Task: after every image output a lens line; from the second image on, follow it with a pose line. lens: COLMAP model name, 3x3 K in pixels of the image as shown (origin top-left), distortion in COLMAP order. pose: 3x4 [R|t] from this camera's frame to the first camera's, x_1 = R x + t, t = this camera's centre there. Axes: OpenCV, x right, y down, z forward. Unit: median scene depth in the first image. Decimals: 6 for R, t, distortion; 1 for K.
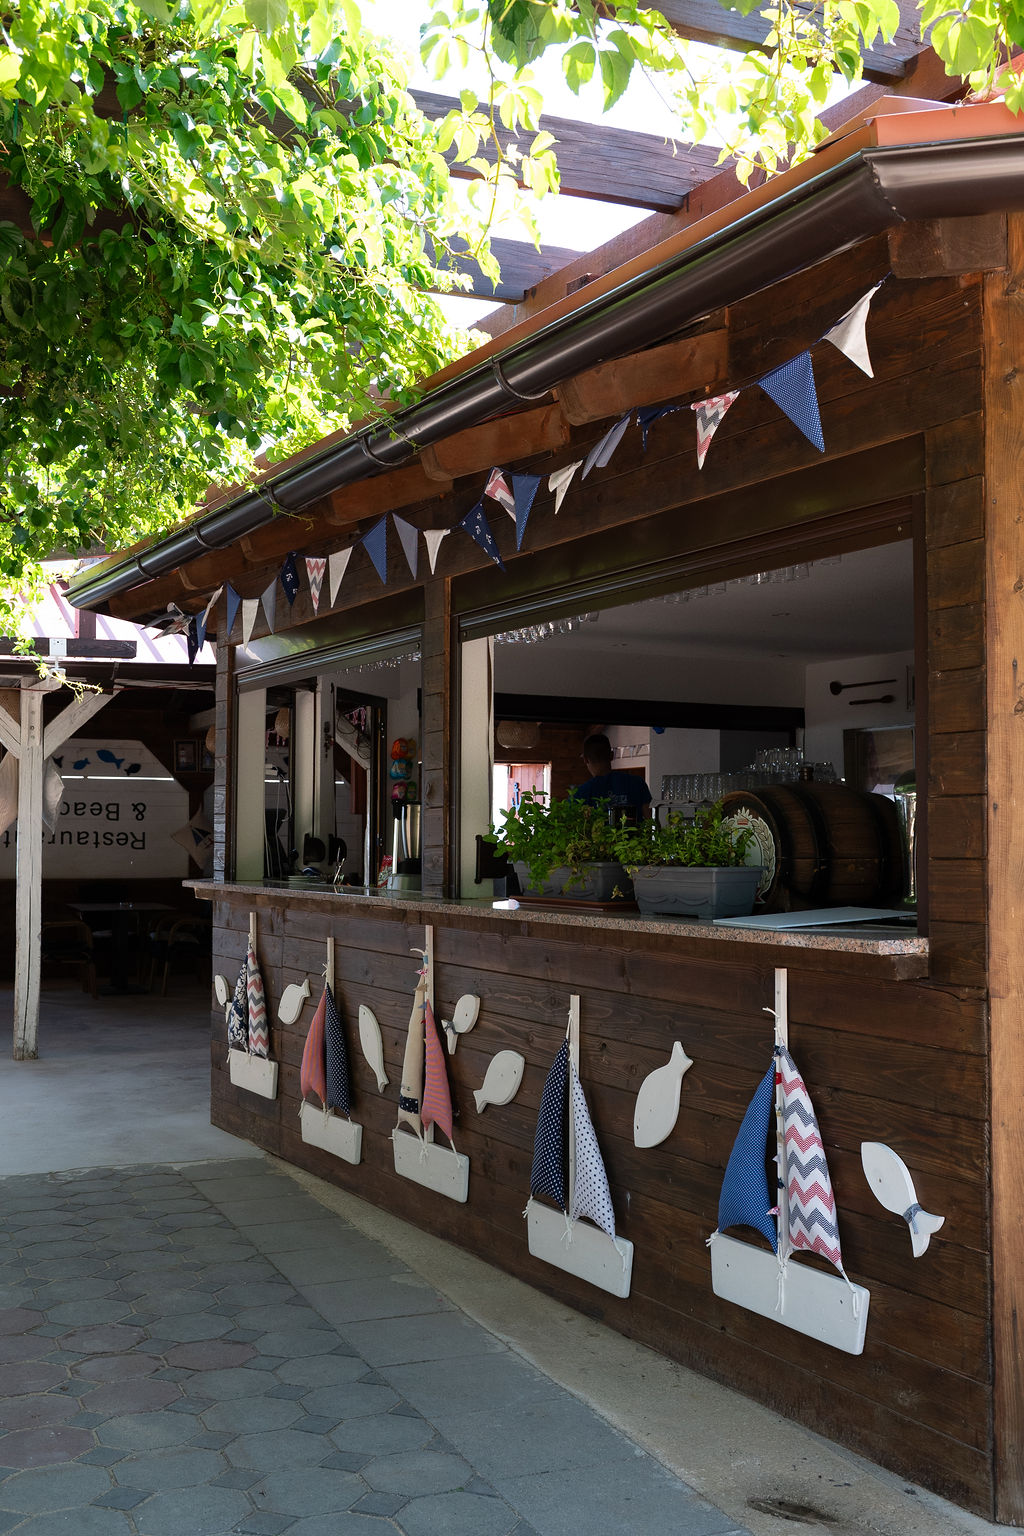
lens RADIAL K [[1833.5, 0, 515.8], [0, 1833.5, 789.6], [0, 0, 1]] dist [0.055487, 0.021557]
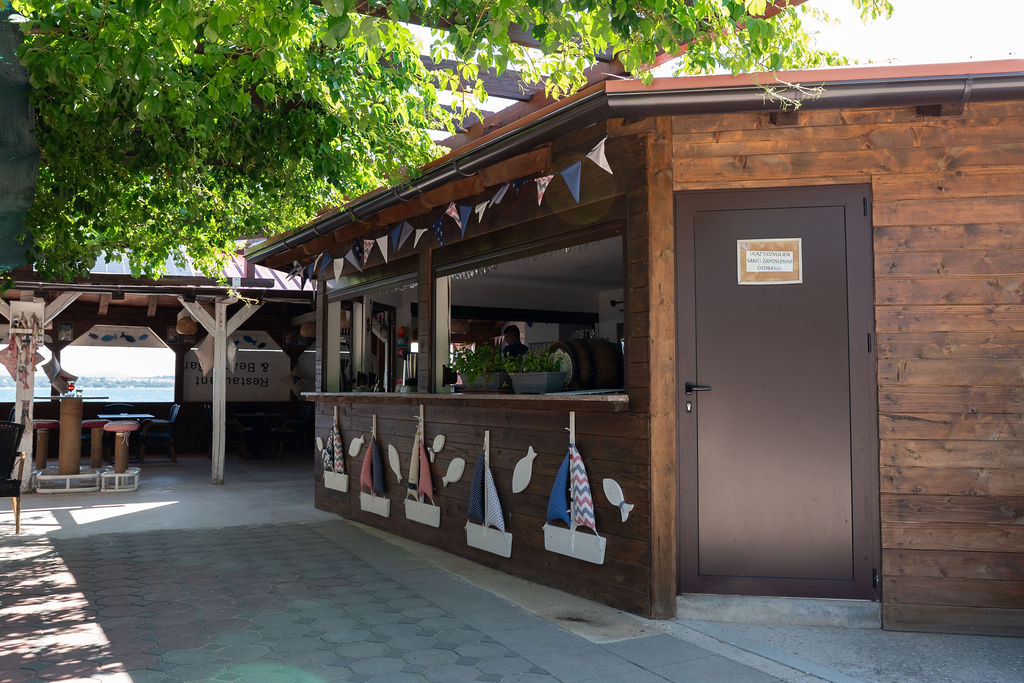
lens RADIAL K [[987.1, 0, 512.0], [0, 987.1, 341.5], [0, 0, 1]] dist [-0.009797, 0.022764]
pose [[0.998367, -0.000986, 0.057123, -0.007710], [0.002181, 0.999780, -0.020860, 0.026761], [-0.057090, 0.020951, 0.998149, -0.248694]]
